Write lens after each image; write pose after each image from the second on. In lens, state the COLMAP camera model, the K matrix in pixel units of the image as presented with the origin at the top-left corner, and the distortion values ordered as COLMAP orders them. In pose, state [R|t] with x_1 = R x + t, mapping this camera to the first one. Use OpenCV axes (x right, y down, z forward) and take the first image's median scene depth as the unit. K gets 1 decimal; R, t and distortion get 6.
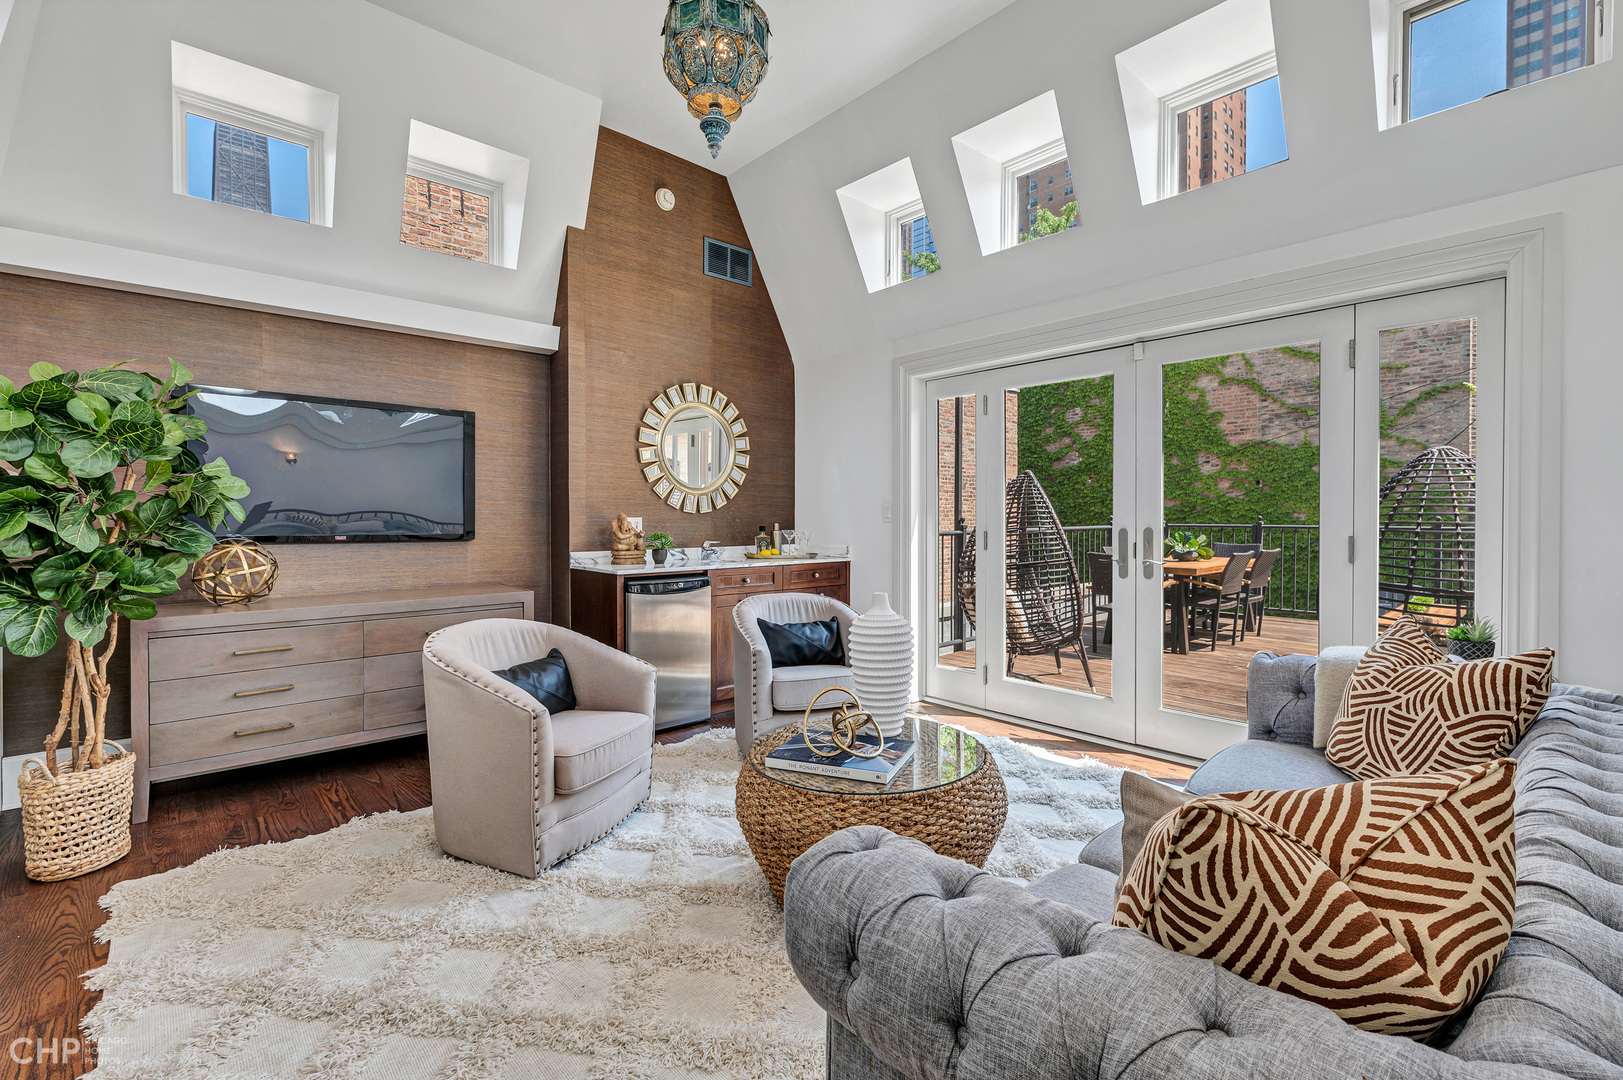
lens RADIAL K [[703.6, 0, 815.8], [0, 703.6, 529.9], [0, 0, 1]] dist [-0.011221, 0.000835]
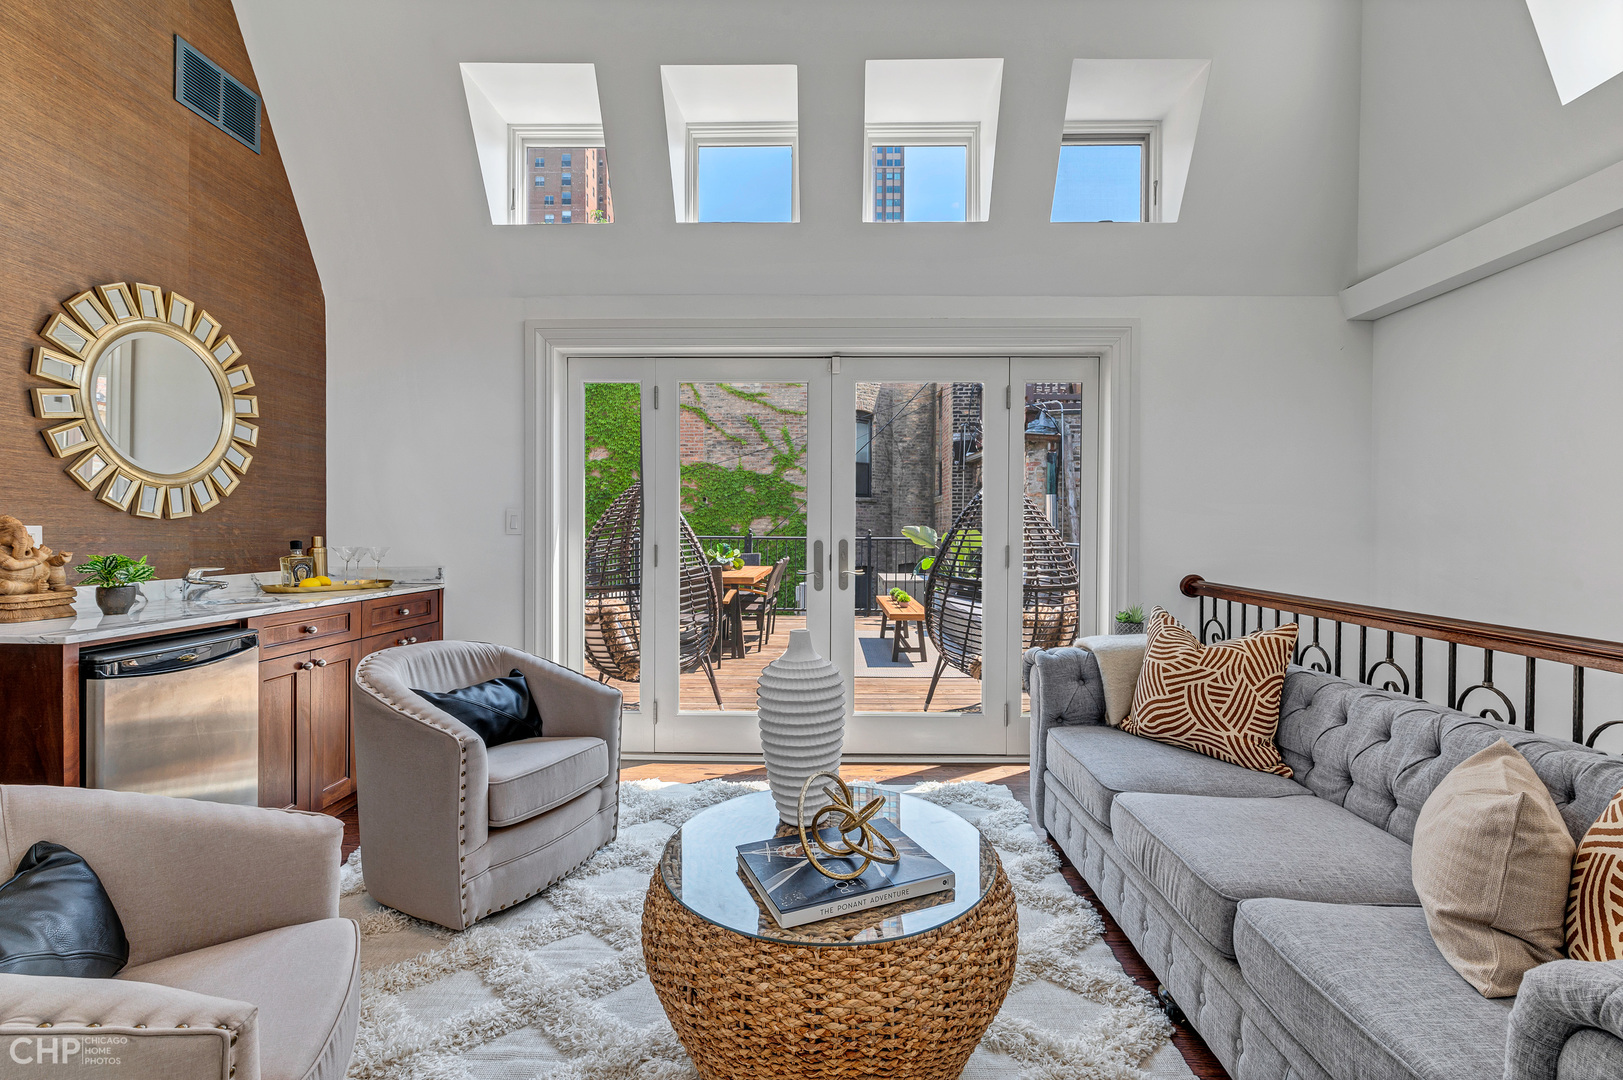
lens RADIAL K [[703.6, 0, 814.3], [0, 703.6, 542.1], [0, 0, 1]] dist [-0.011221, 0.000835]
pose [[0.690390, -0.007866, 0.723395, -0.216221], [0.008126, 0.999962, 0.003119, -0.002545], [-0.723392, 0.003725, 0.690427, 0.240374]]
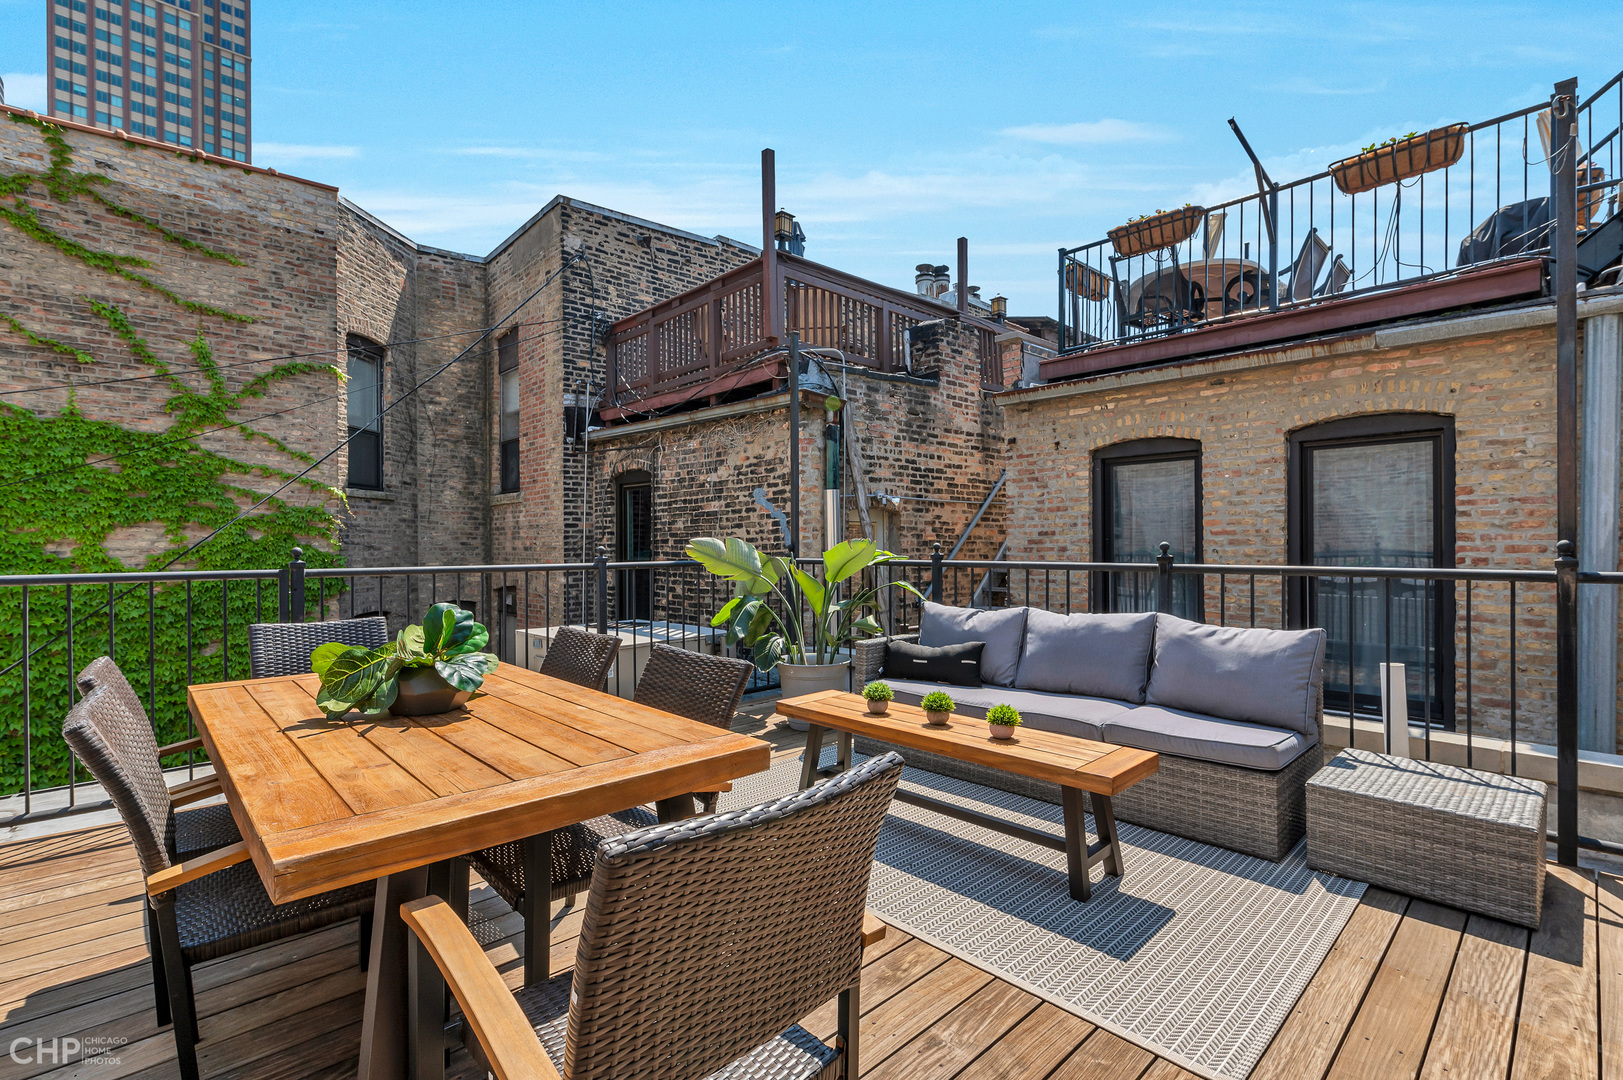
lens RADIAL K [[754.9, 0, 852.7], [0, 754.9, 549.2], [0, 0, 1]] dist [-0.012509, 0.000979]
pose [[-0.039853, -0.003027, 0.999201, 0.305911], [0.025931, 0.999655, 0.004062, -0.020030], [-0.998869, 0.026073, -0.039761, 1.210887]]
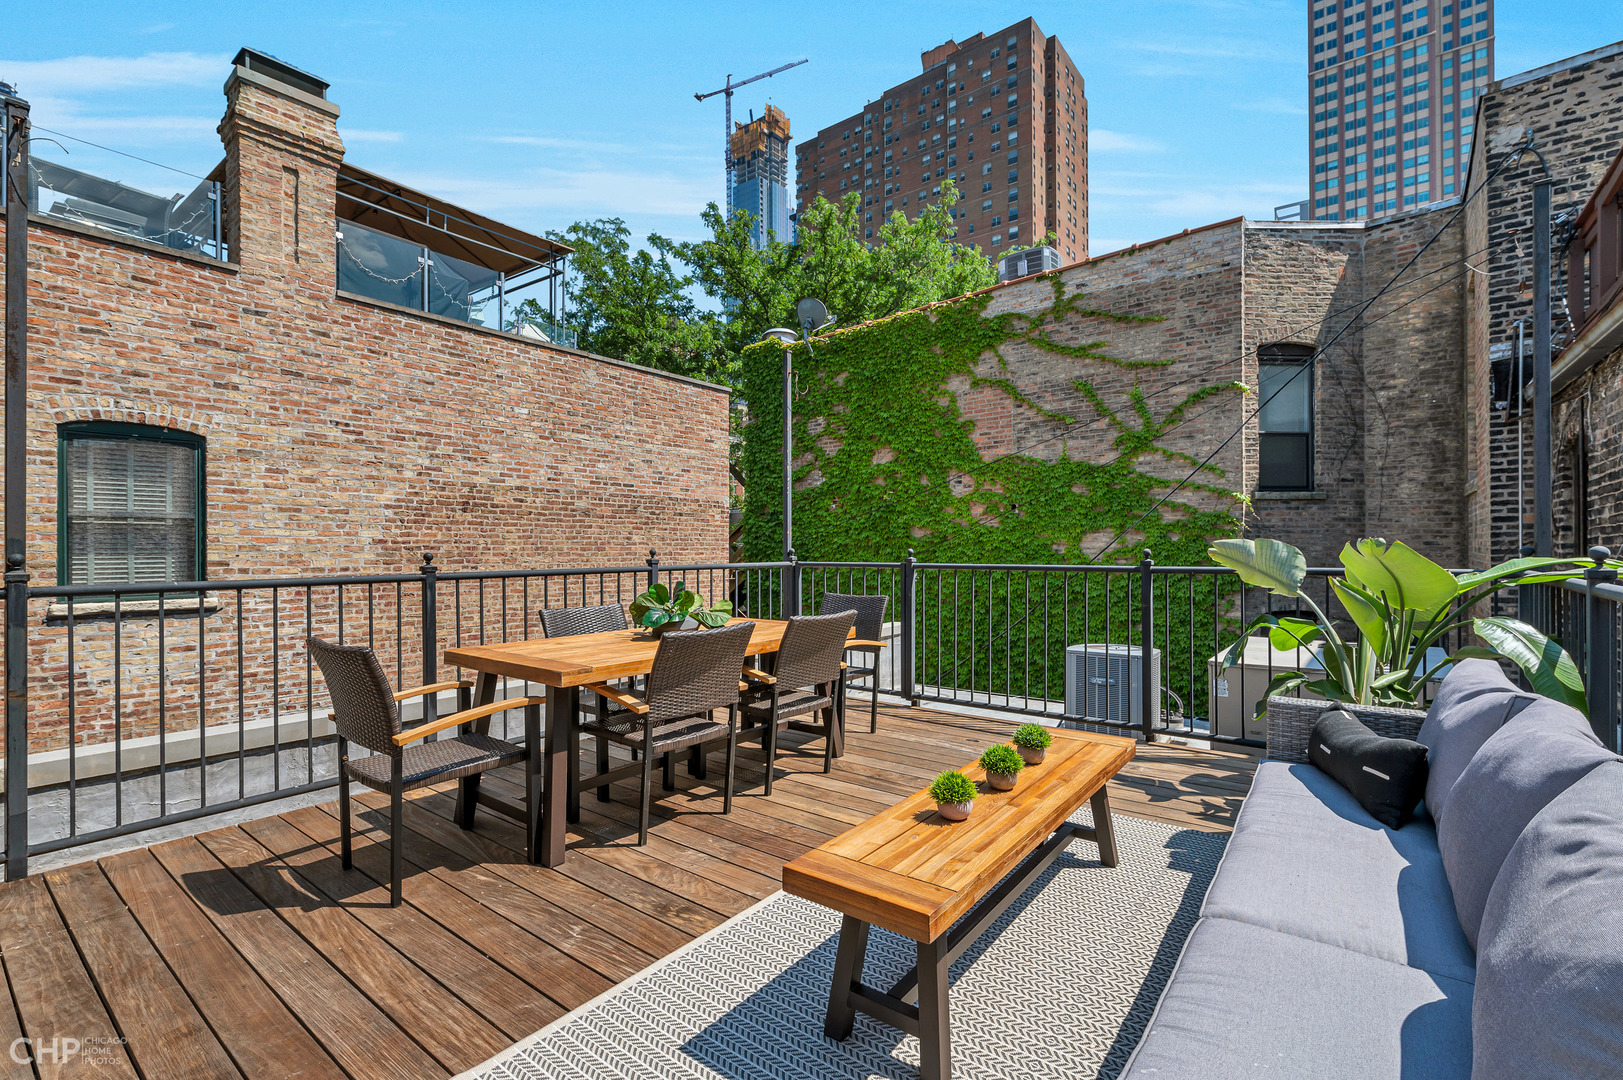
lens RADIAL K [[703.6, 0, 782.4], [0, 703.6, 552.2], [0, 0, 1]] dist [-0.011221, 0.000835]
pose [[0.991494, -0.001867, 0.130138, 0.760752], [0.003862, 0.999879, -0.015079, -0.012962], [-0.130094, 0.015454, 0.991381, 0.673101]]
